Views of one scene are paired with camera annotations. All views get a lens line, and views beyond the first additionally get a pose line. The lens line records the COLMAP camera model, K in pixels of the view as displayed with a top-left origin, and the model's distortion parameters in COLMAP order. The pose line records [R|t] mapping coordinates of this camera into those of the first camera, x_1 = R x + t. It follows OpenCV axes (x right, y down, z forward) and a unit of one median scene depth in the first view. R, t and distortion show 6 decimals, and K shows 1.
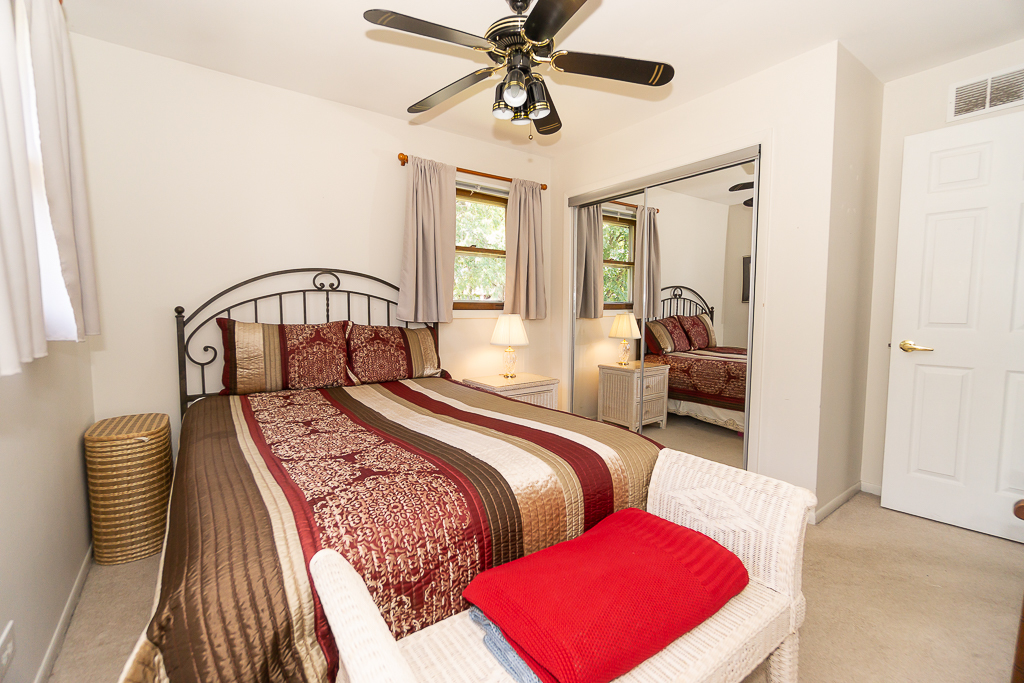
lens RADIAL K [[448.0, 0, 501.1], [0, 448.0, 340.9], [0, 0, 1]] dist [-0.002495, 0.000452]
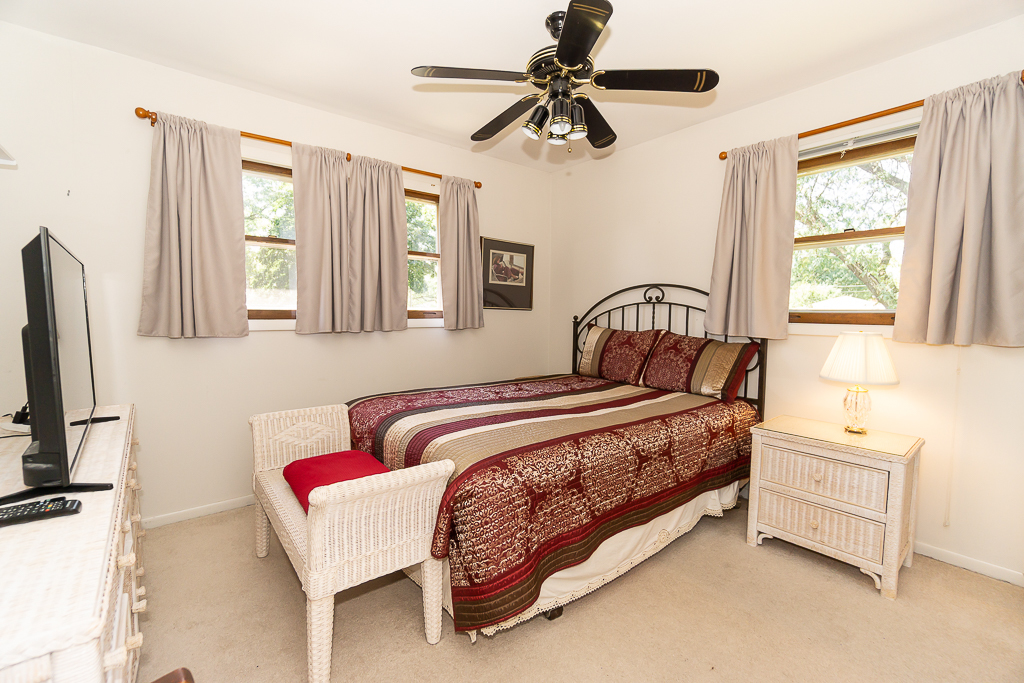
lens RADIAL K [[440.0, 0, 520.6], [0, 440.0, 343.9], [0, 0, 1]] dist [0.004214, 0.000171]
pose [[0.067919, 0.067968, -0.995373, 0.712565], [-0.091147, 0.993927, 0.061650, -0.045700], [0.993519, 0.086539, 0.073701, 0.581404]]
